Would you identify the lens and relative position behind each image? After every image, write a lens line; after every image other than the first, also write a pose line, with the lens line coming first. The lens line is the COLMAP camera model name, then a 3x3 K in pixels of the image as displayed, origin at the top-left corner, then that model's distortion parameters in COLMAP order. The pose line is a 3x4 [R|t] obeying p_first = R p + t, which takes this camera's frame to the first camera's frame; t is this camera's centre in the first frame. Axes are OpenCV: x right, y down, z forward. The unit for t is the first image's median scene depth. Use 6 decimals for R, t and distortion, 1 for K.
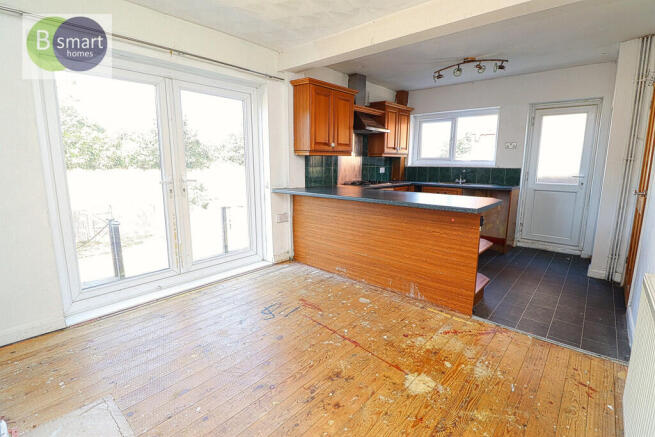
lens RADIAL K [[310.6, 0, 331.3], [0, 310.6, 213.8], [0, 0, 1]] dist [-0.016287, -0.001415]
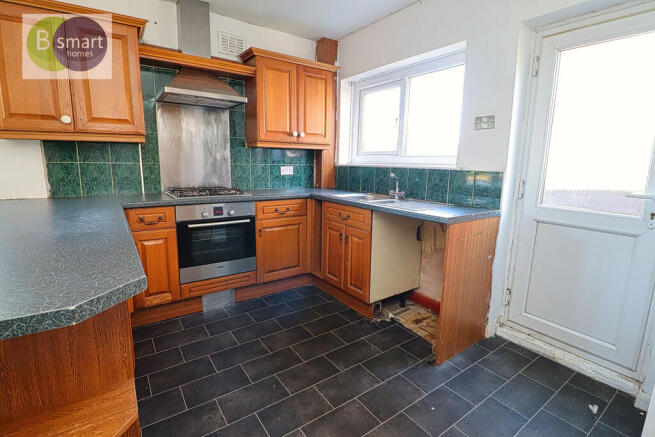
lens RADIAL K [[310.6, 0, 324.4], [0, 310.6, 218.6], [0, 0, 1]] dist [-0.016287, -0.001415]
pose [[0.971869, 0.054967, -0.229016, 0.394194], [-0.052036, 0.998468, 0.018824, -0.061666], [0.229700, -0.006377, 0.973241, 0.422189]]
